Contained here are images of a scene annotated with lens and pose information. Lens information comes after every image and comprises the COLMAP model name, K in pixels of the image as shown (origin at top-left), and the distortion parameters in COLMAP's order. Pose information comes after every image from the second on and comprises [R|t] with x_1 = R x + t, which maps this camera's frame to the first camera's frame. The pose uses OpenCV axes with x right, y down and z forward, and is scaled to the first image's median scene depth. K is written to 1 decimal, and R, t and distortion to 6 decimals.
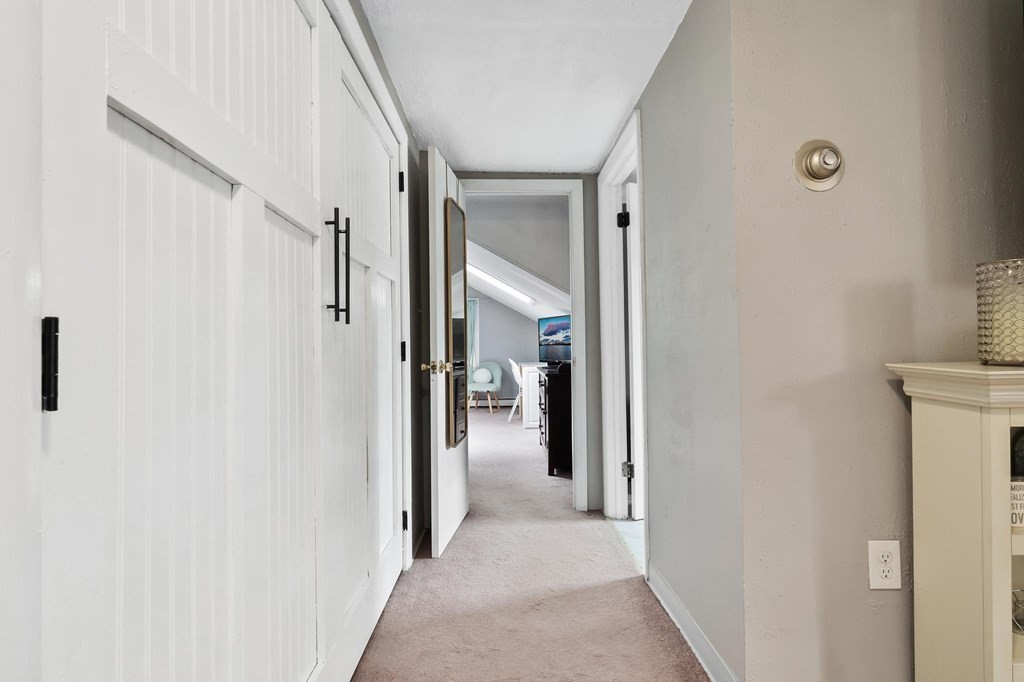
lens RADIAL K [[479.6, 0, 506.1], [0, 479.6, 338.6], [0, 0, 1]] dist [-0.002491, -0.000672]
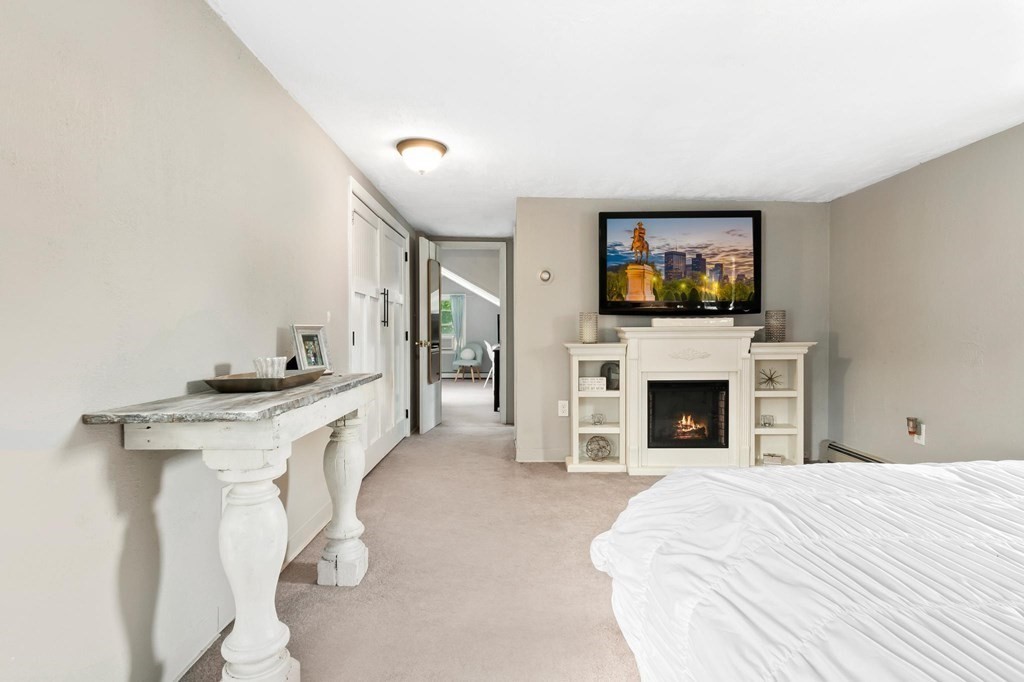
lens RADIAL K [[479.6, 0, 506.1], [0, 479.6, 338.6], [0, 0, 1]] dist [-0.002491, -0.000672]
pose [[0.999897, 0.013907, -0.003600, 0.204064], [-0.013769, 0.999264, 0.035794, -0.038037], [0.004095, -0.035740, 0.999353, -0.977578]]
